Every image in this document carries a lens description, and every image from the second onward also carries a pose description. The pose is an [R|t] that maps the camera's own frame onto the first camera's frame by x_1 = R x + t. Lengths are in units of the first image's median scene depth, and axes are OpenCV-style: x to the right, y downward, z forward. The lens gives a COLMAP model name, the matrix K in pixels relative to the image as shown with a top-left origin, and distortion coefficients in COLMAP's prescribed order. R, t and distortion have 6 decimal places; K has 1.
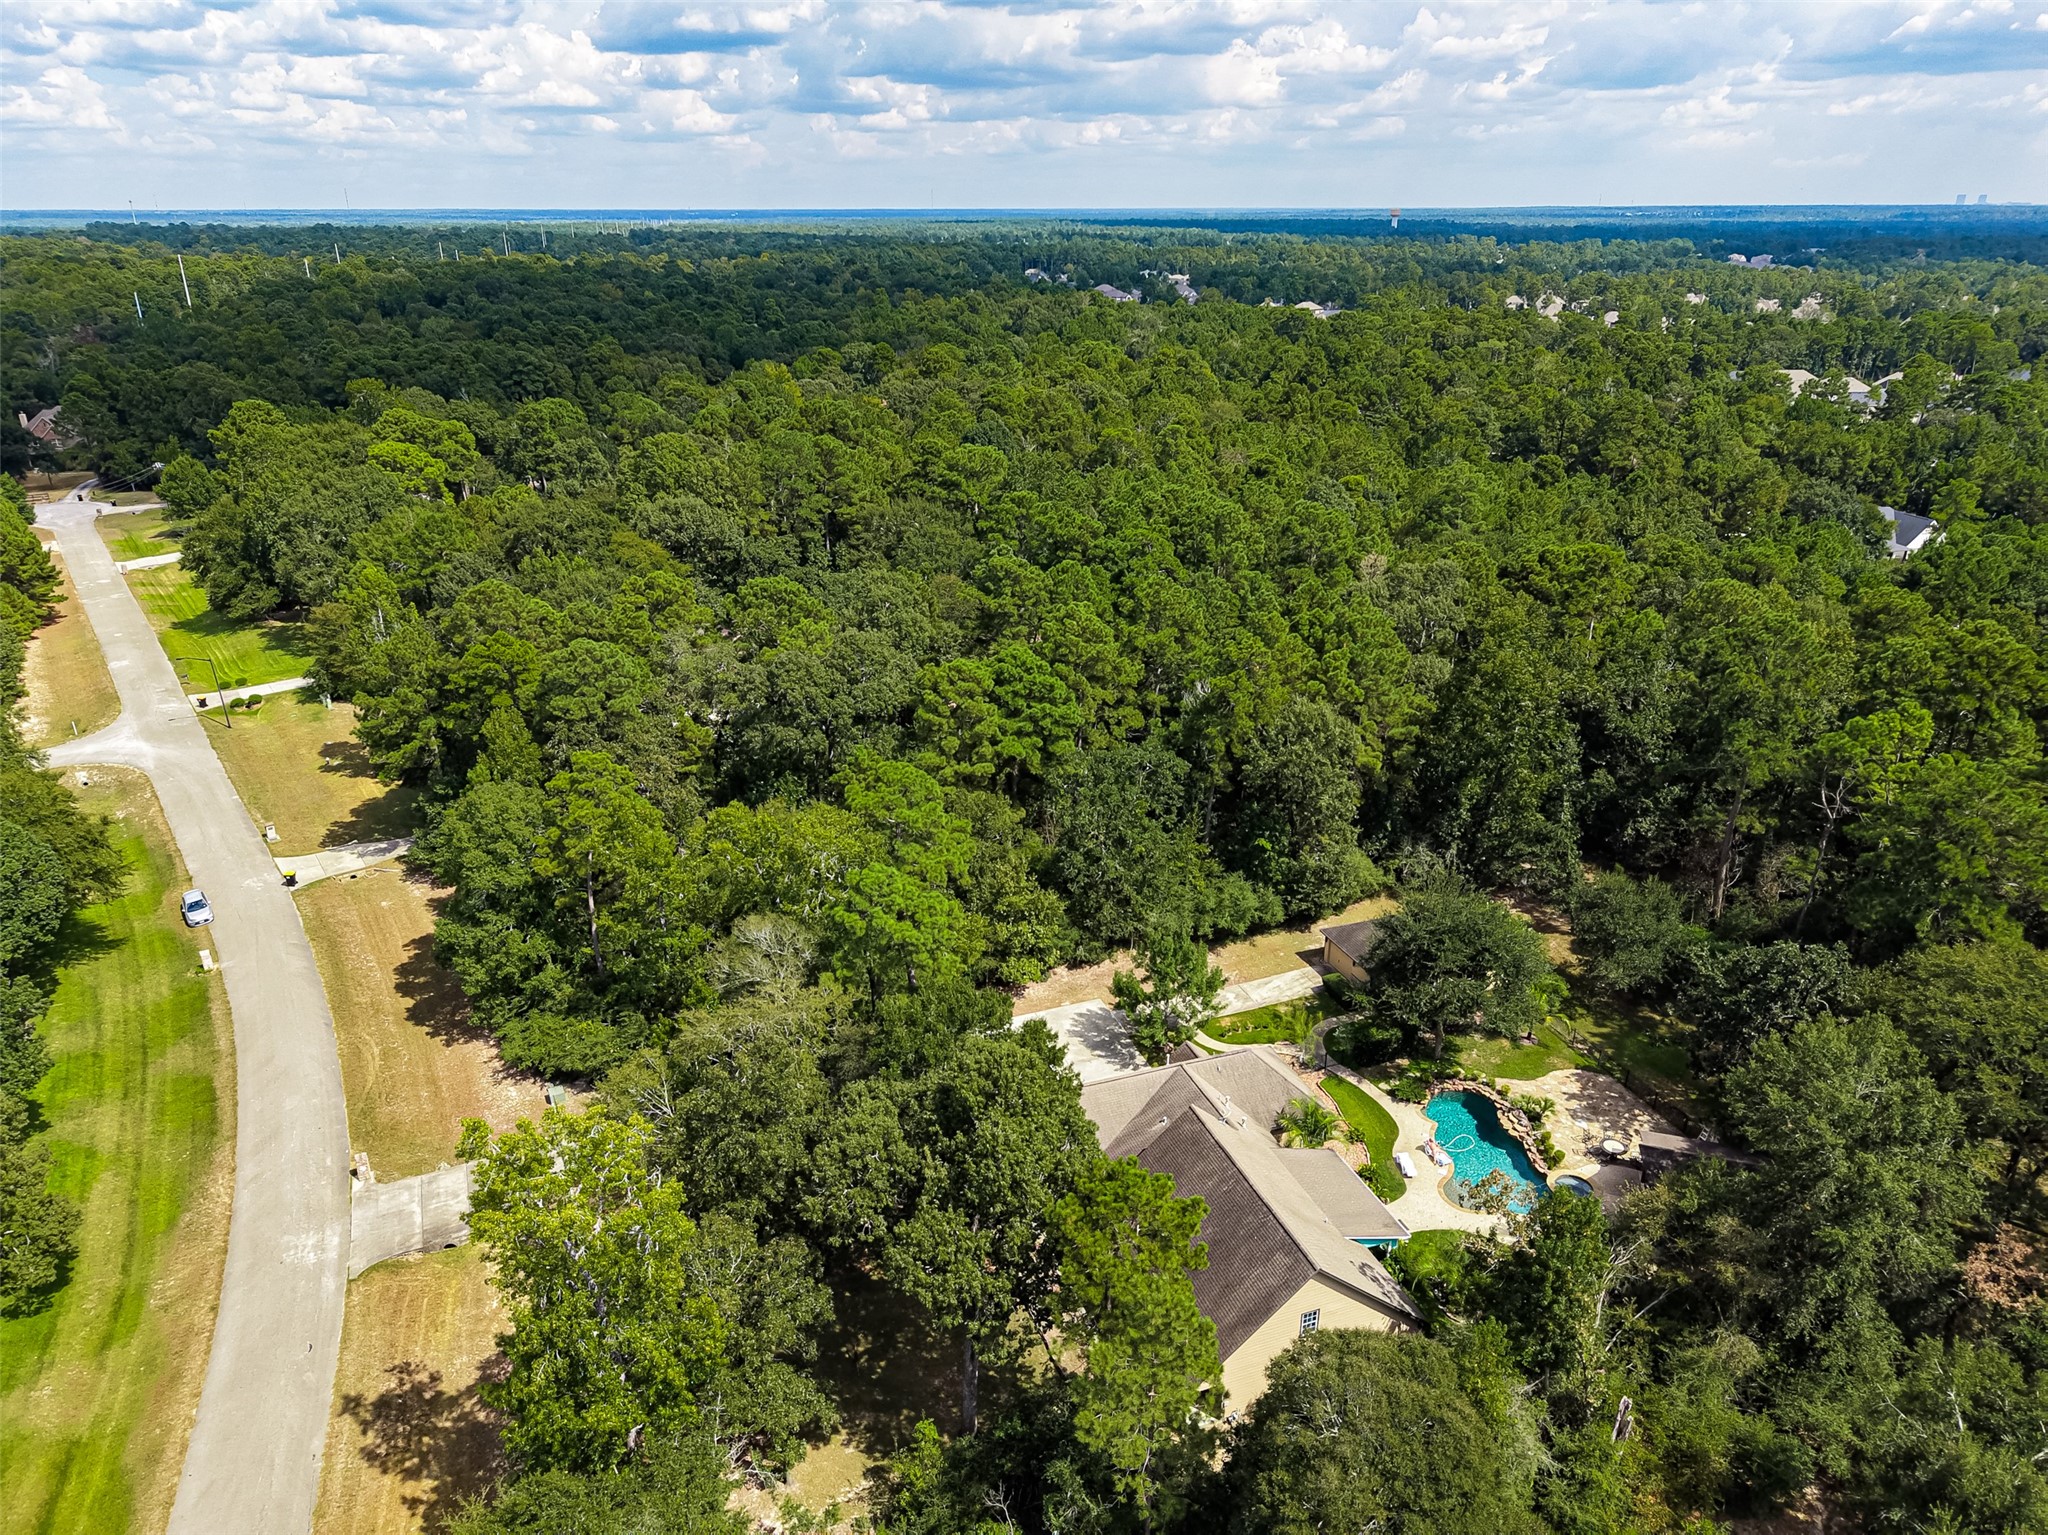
lens RADIAL K [[1367.2, 0, 1024.2], [0, 1367.2, 759.2], [0, 0, 1]] dist [0.019558, -0.015583]
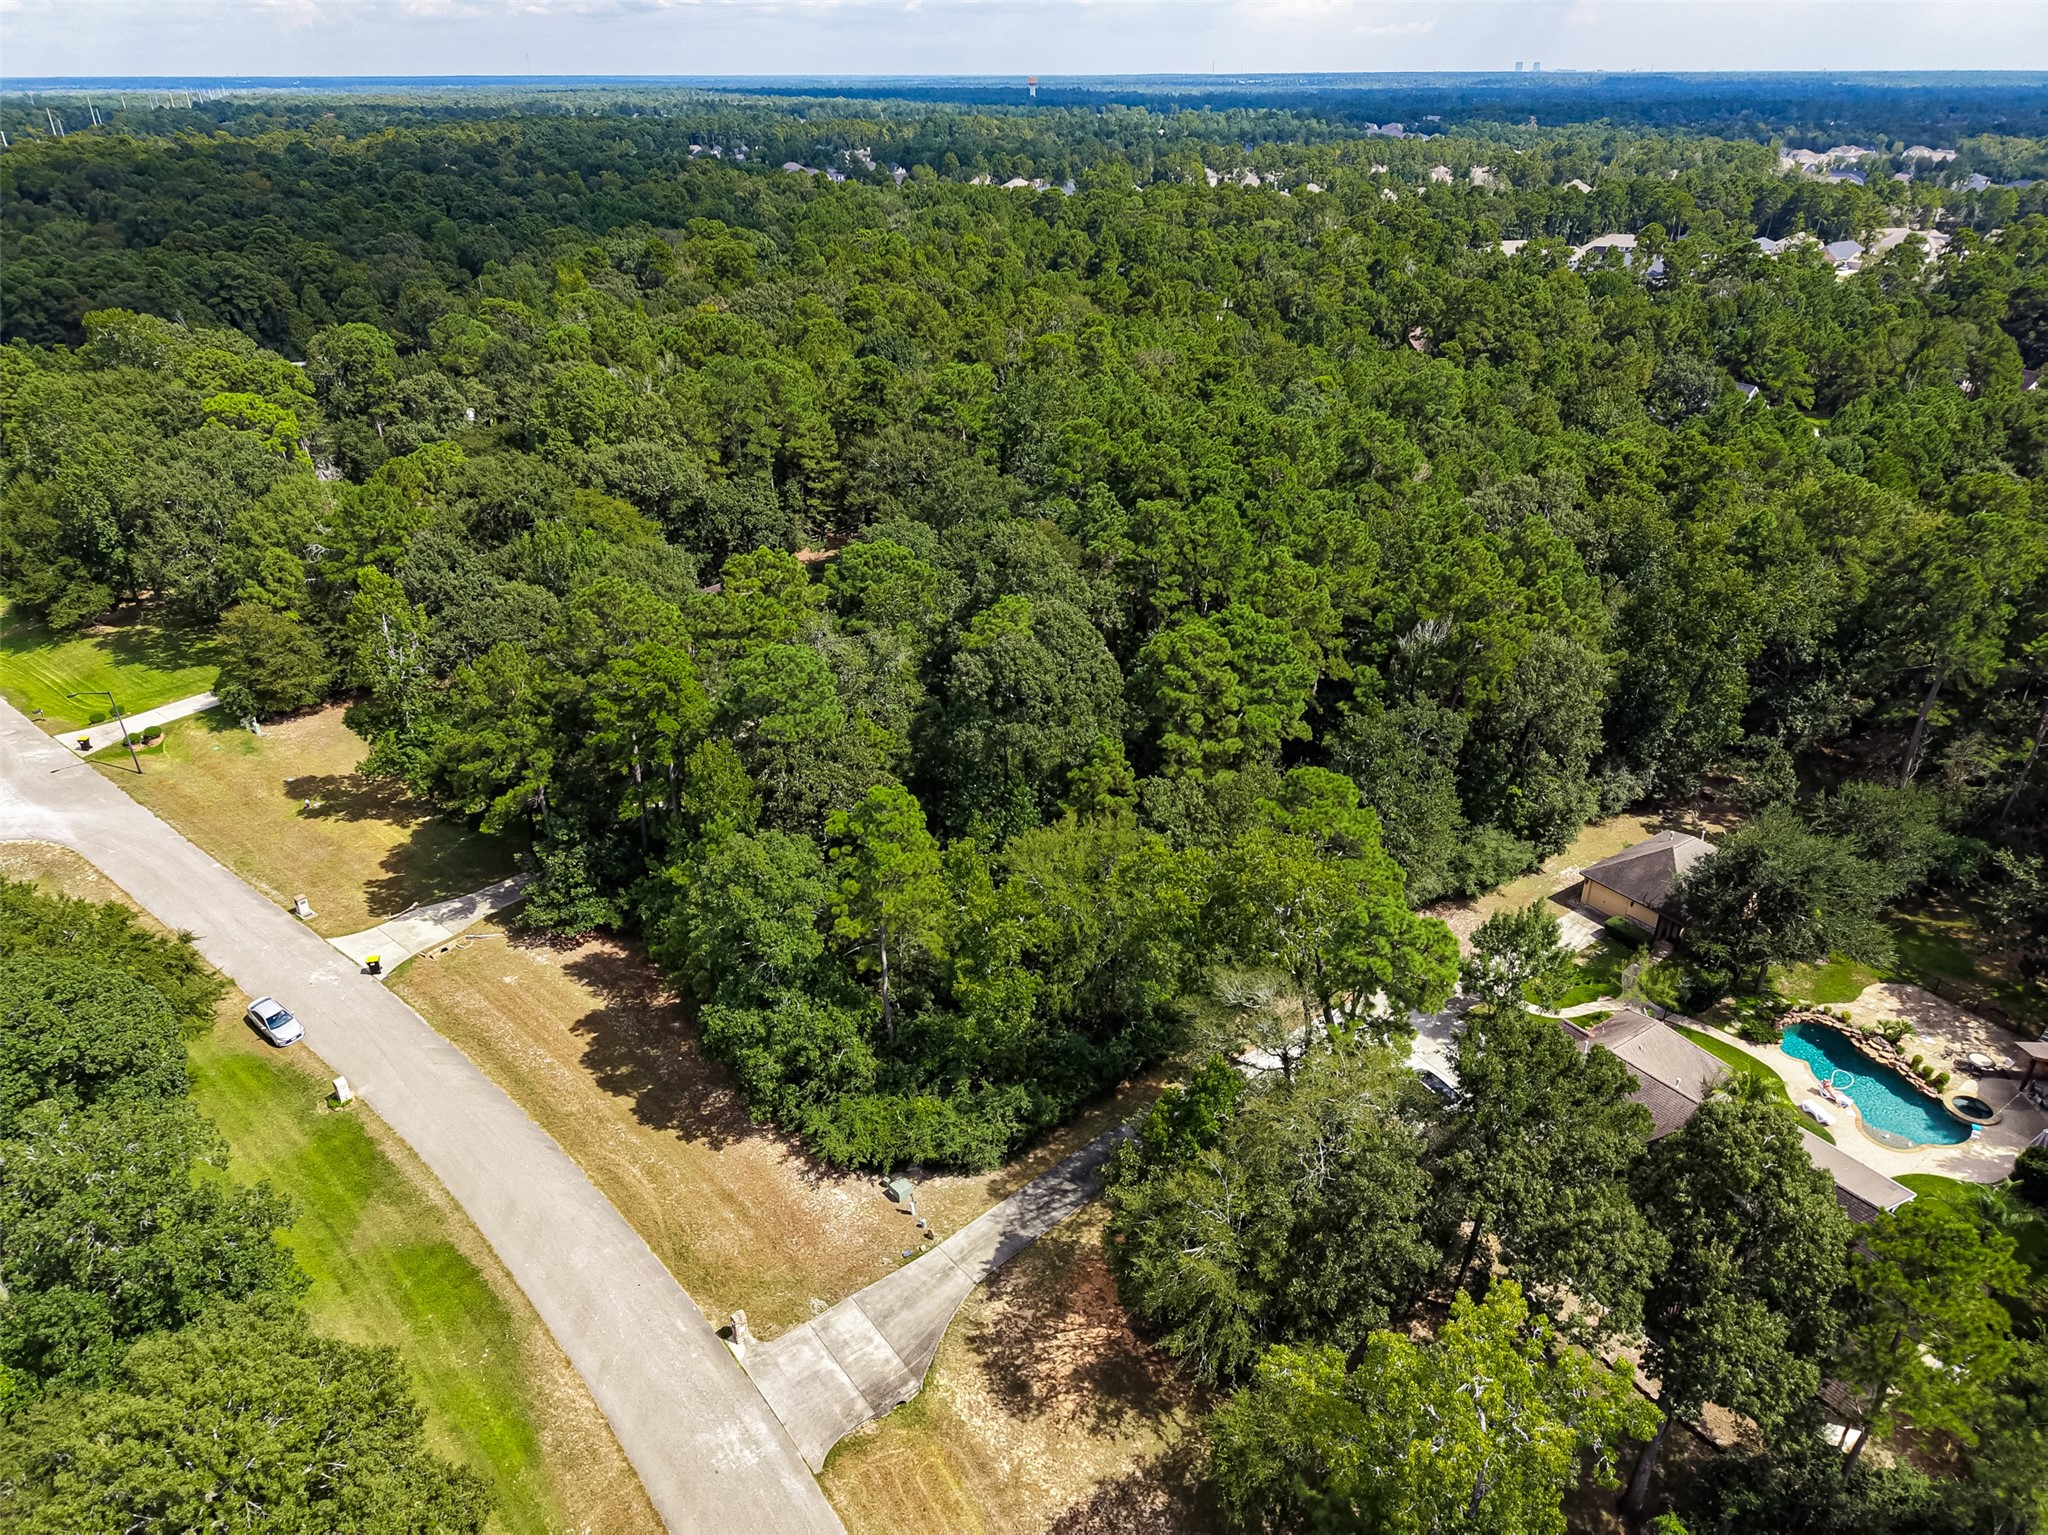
lens RADIAL K [[1367.2, 0, 1026.2], [0, 1367.2, 764.9], [0, 0, 1]] dist [0.019558, -0.015583]
pose [[0.968290, -0.113145, 0.222739, -0.344569], [0.094072, 0.991072, 0.094485, -0.073778], [-0.231440, -0.070535, 0.970289, 0.139657]]
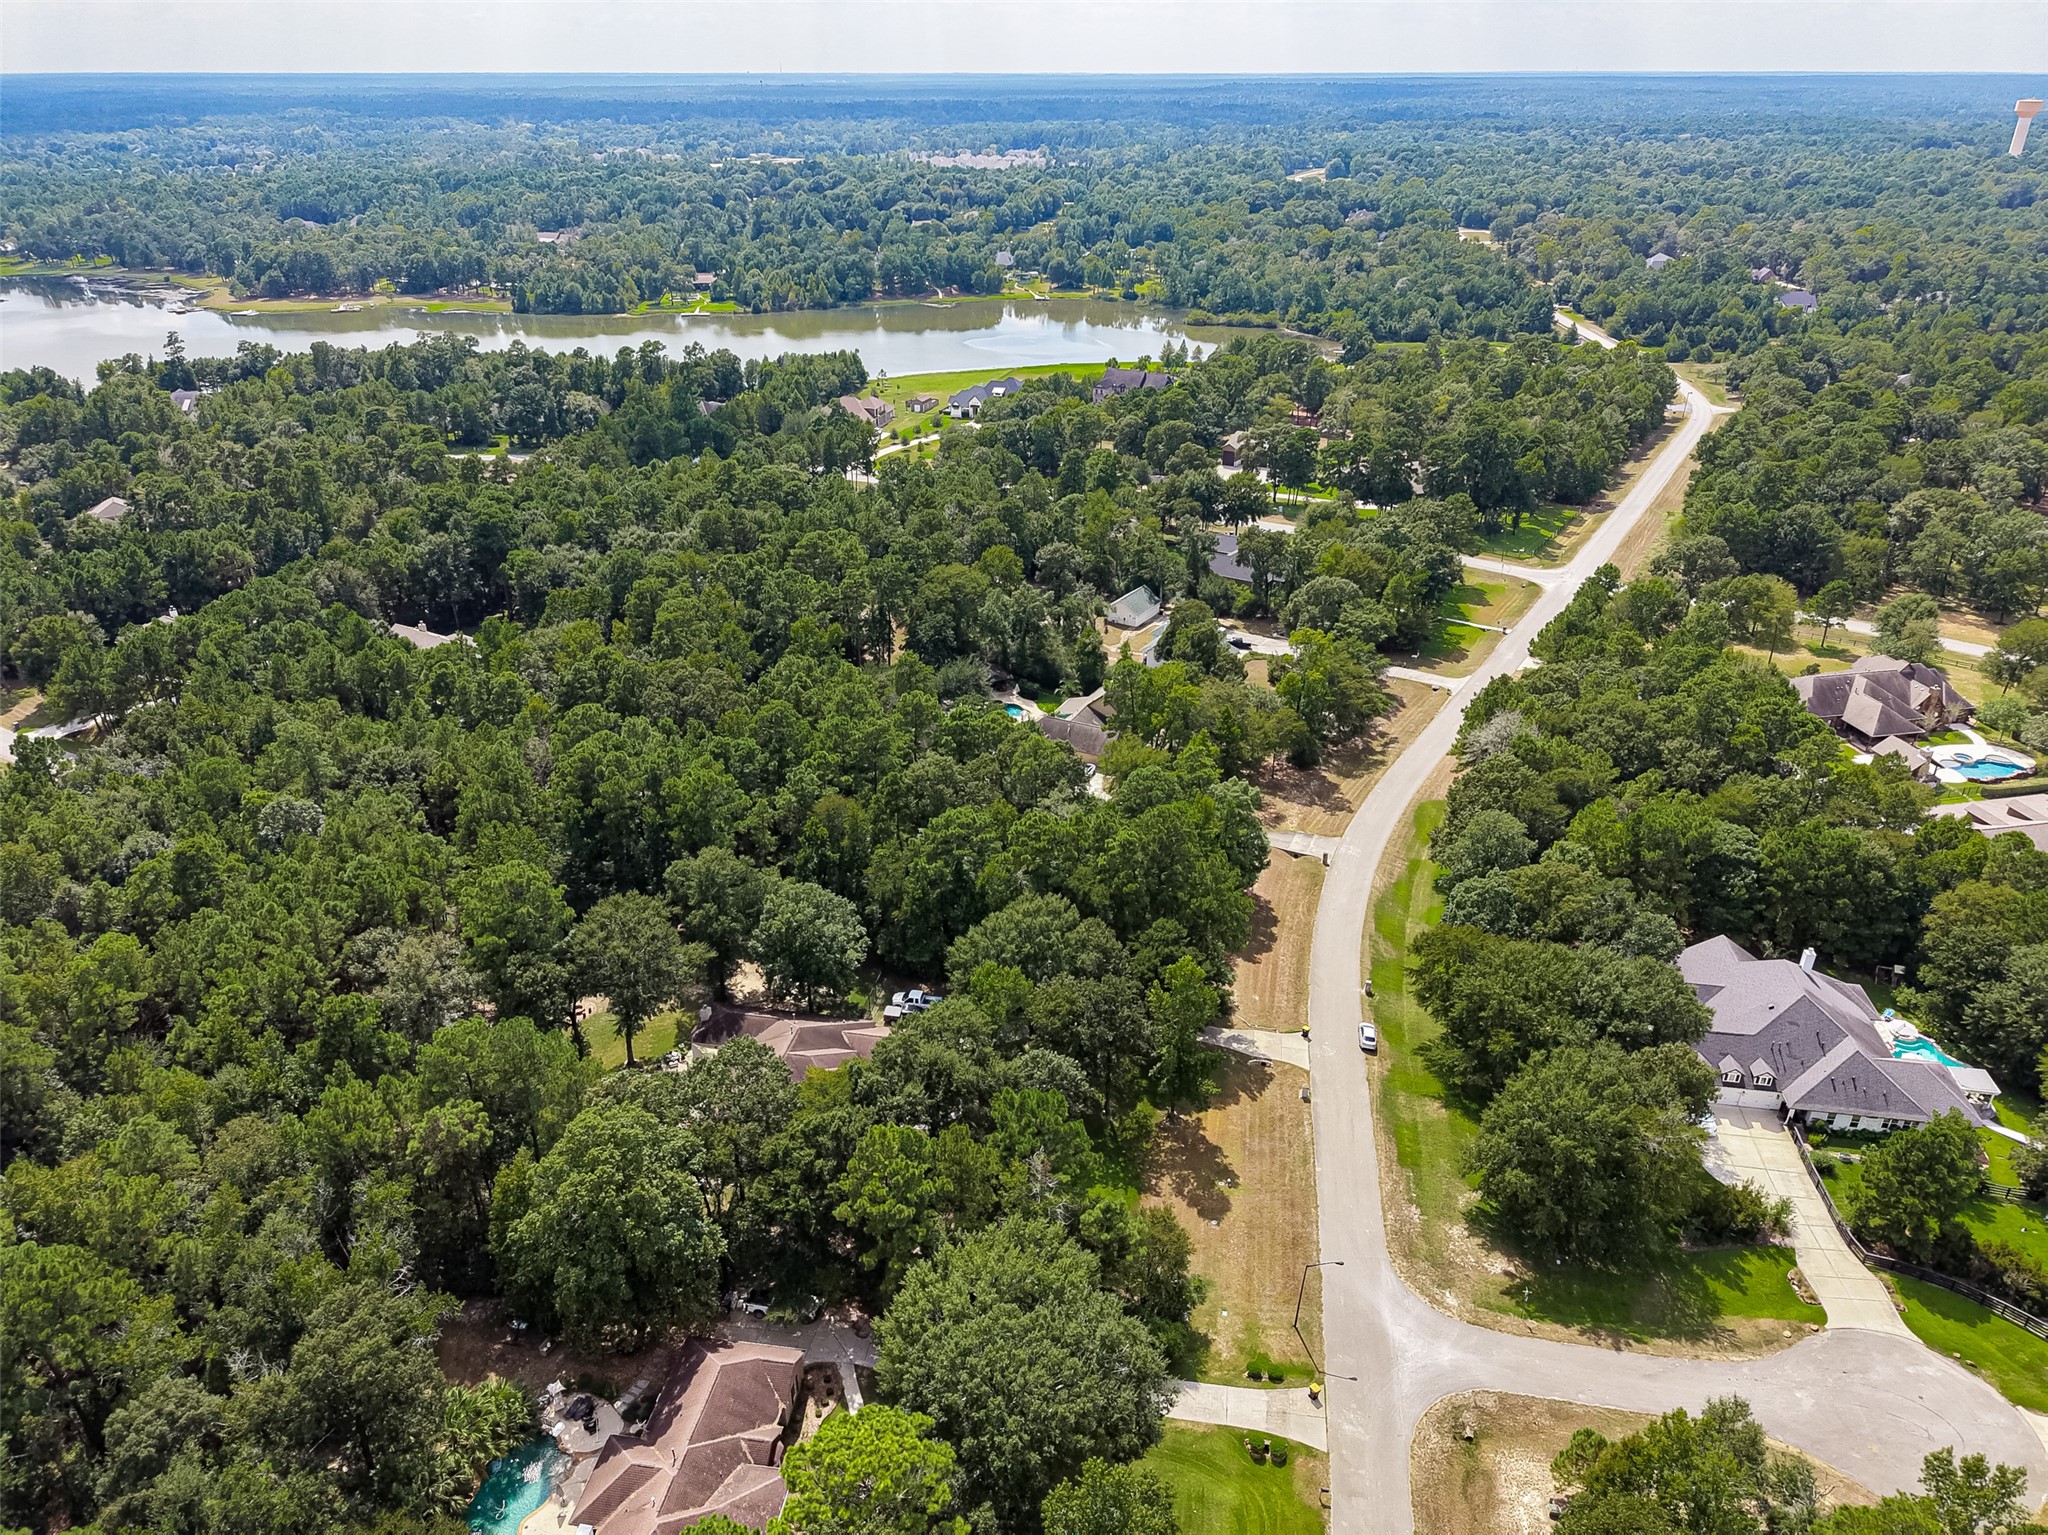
lens RADIAL K [[1367.2, 0, 1019.4], [0, 1367.2, 767.9], [0, 0, 1]] dist [0.019558, -0.015583]
pose [[-0.695413, -0.325988, 0.640415, -1.183311], [0.272138, 0.705344, 0.654547, -1.129095], [-0.665087, 0.629462, -0.401792, 1.652958]]
